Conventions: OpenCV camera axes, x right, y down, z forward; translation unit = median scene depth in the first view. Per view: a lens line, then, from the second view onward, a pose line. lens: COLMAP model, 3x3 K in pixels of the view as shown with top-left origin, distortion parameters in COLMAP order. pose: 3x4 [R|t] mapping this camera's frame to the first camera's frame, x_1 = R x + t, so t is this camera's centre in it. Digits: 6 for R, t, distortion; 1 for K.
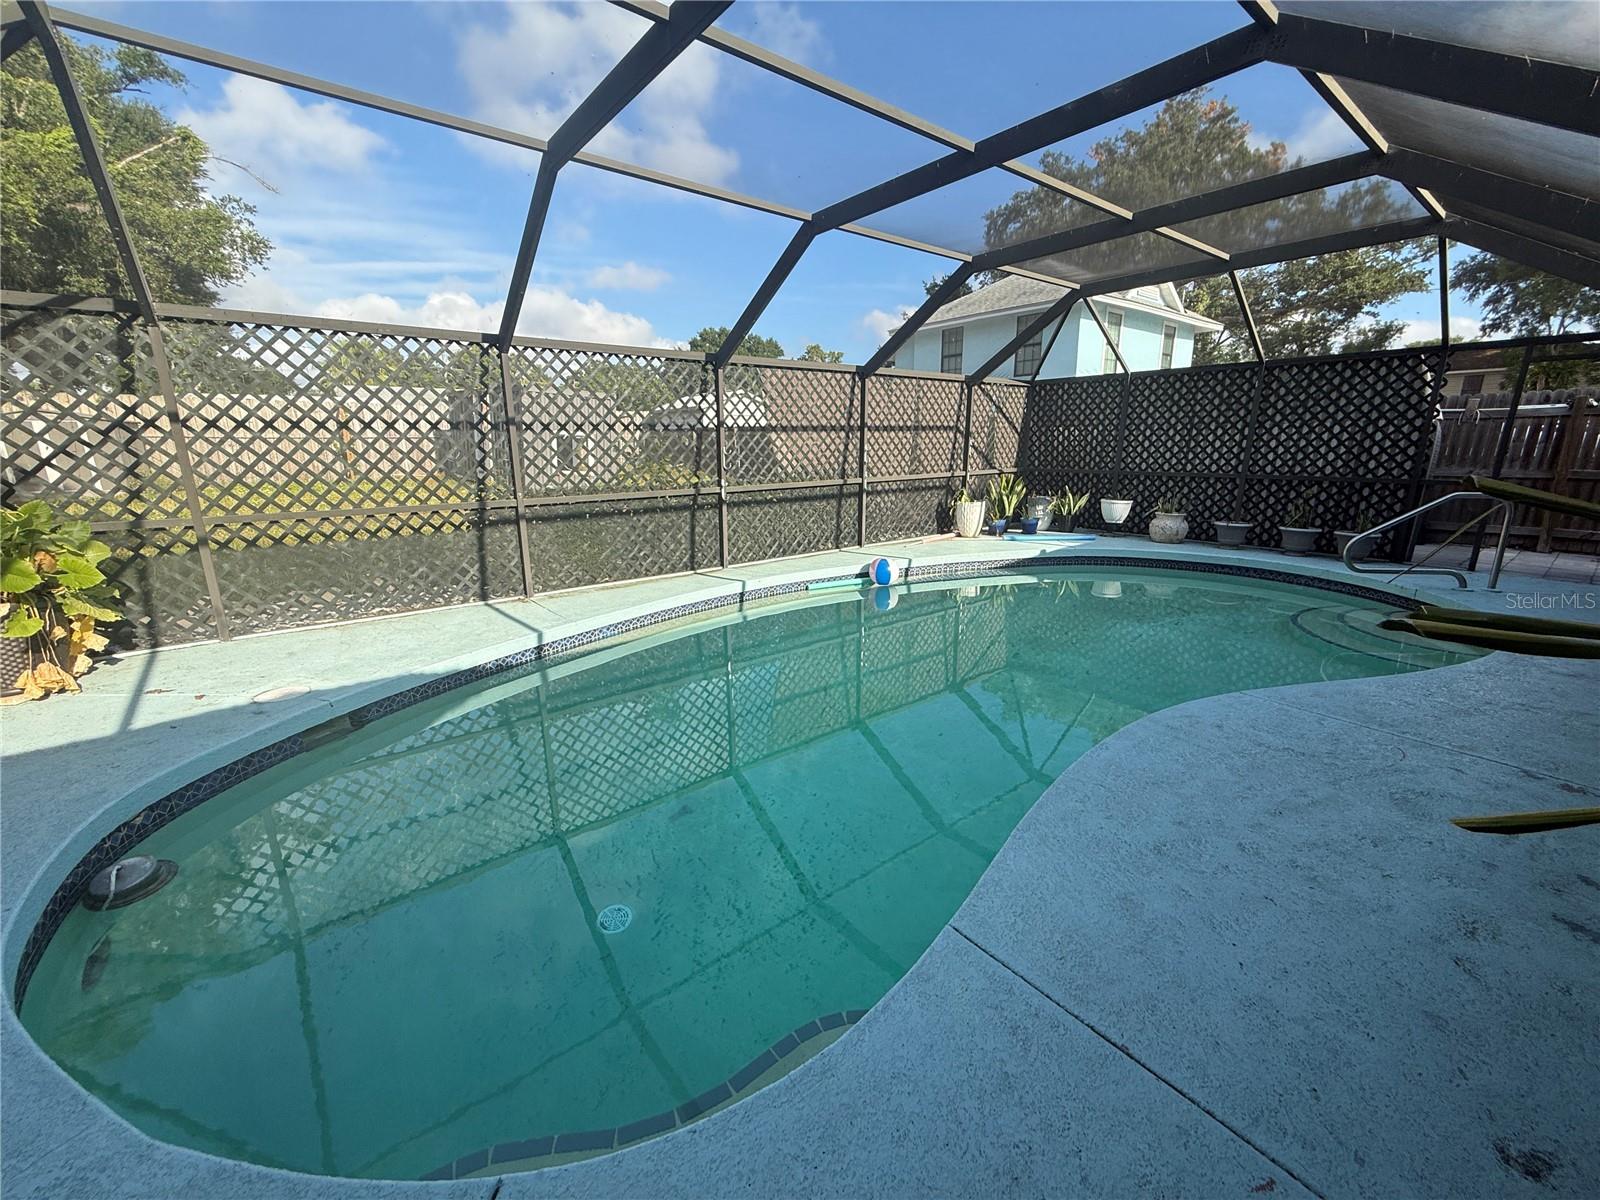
lens RADIAL K [[639.1, 0, 800.0], [0, 639.1, 600.0], [0, 0, 1]] dist [-0.000990, -0.000022]
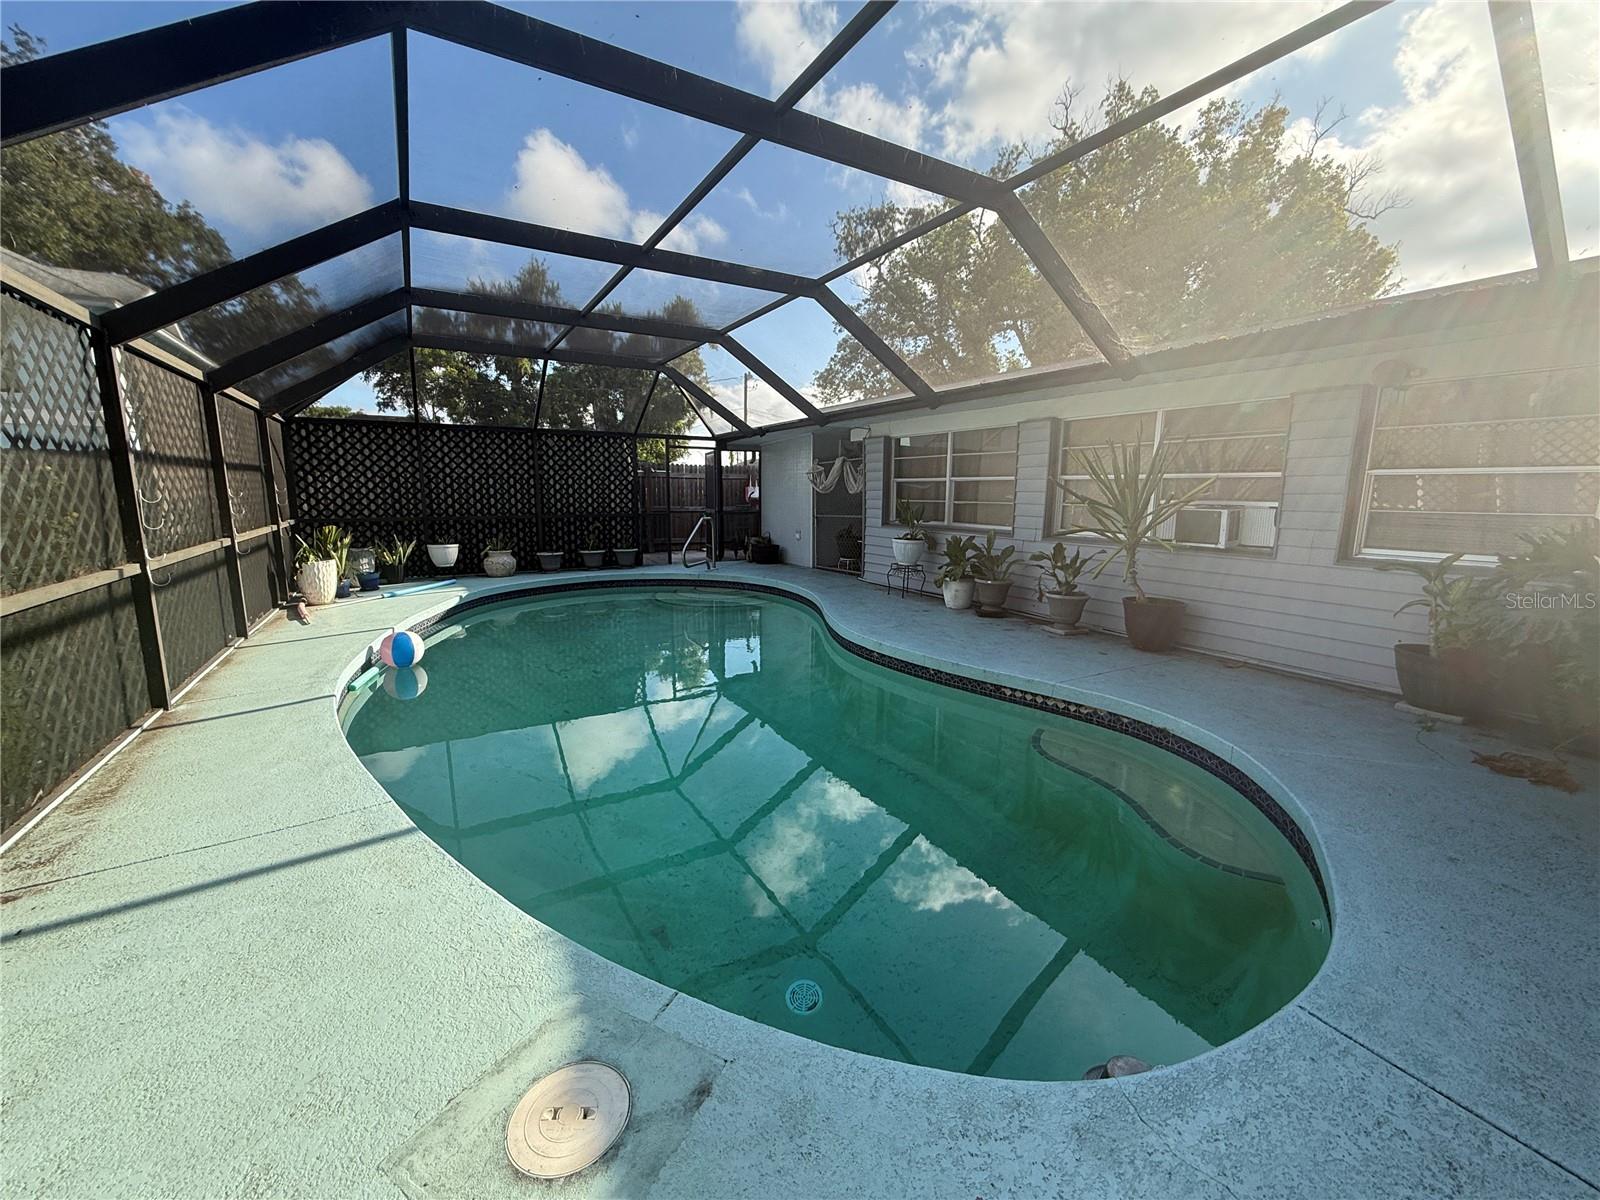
lens RADIAL K [[637.0, 0, 795.4], [0, 637.0, 598.9], [0, 0, 1]] dist [-0.001815, 0.000408]
pose [[0.137334, -0.157700, 0.977891, -0.503104], [0.234335, 0.964393, 0.122613, -0.073484], [-0.962407, 0.212315, 0.169398, 0.336409]]
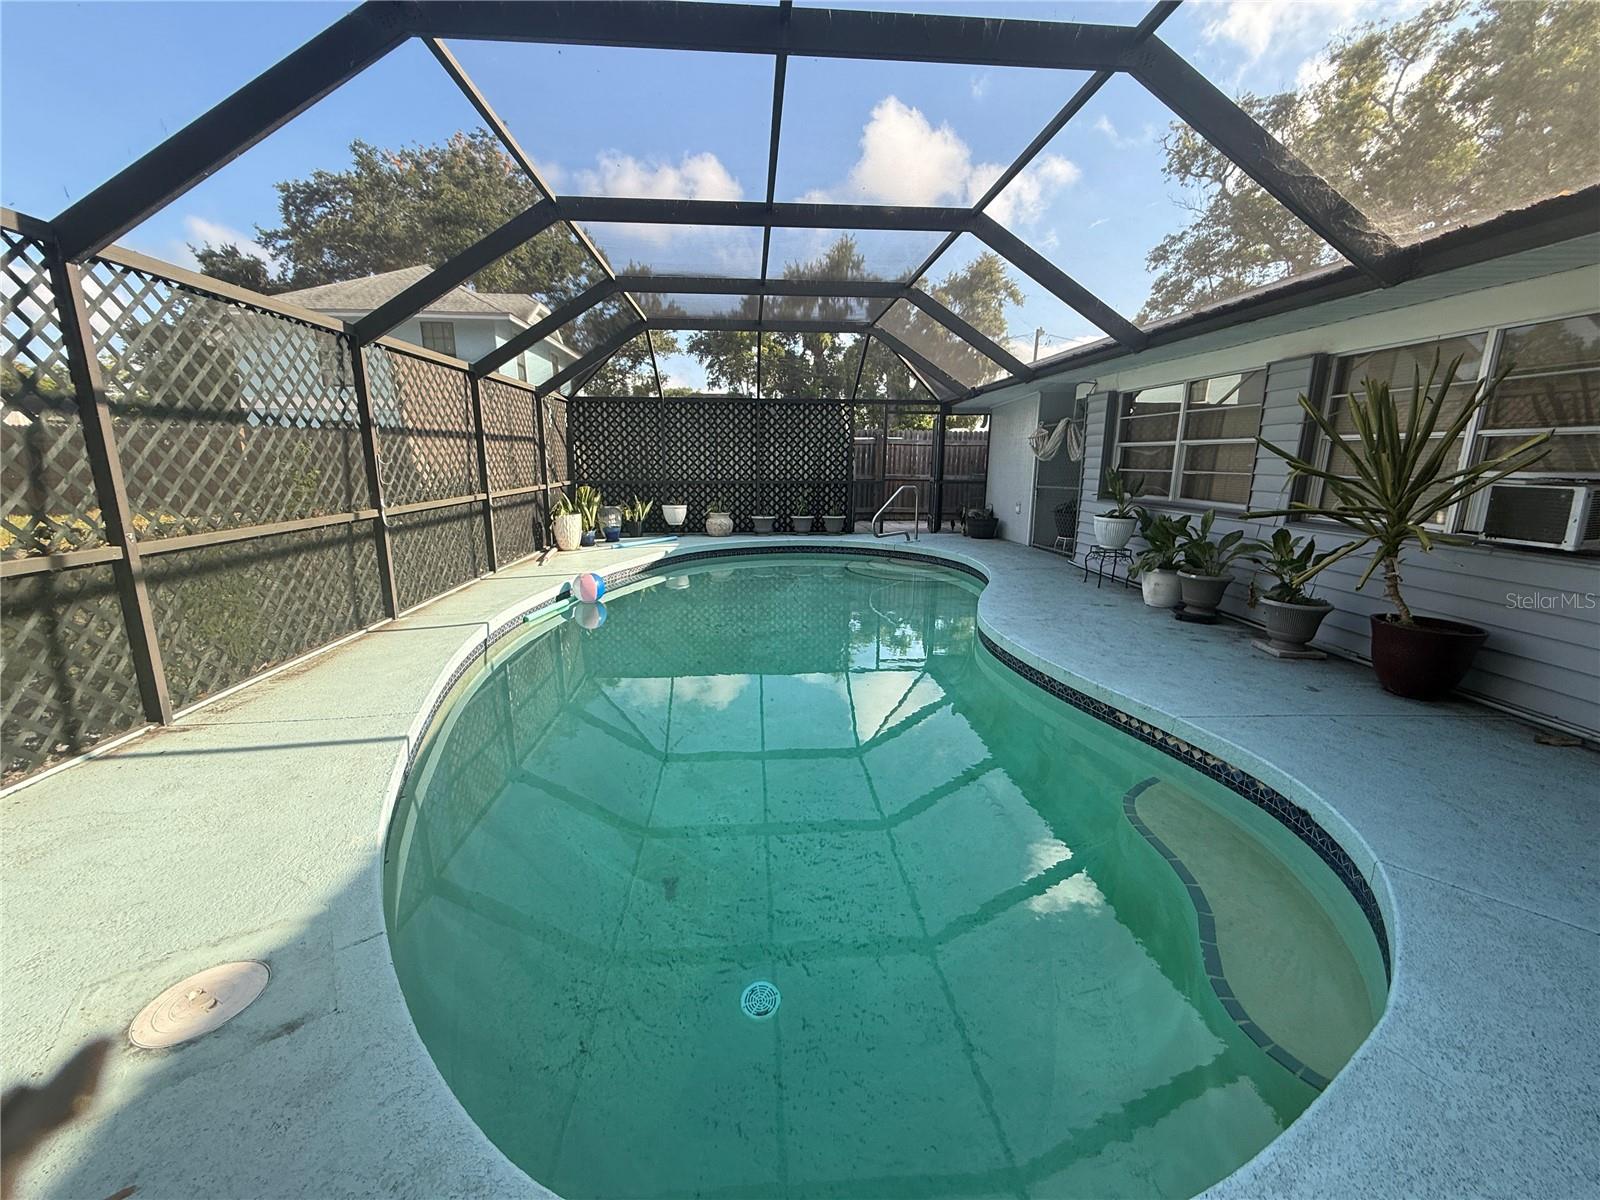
lens RADIAL K [[637.0, 0, 795.4], [0, 637.0, 598.9], [0, 0, 1]] dist [-0.001815, 0.000408]
pose [[0.563129, -0.167899, 0.809132, -0.400879], [0.190216, 0.979186, 0.070801, -0.032769], [-0.804179, 0.114039, 0.583345, 0.179758]]
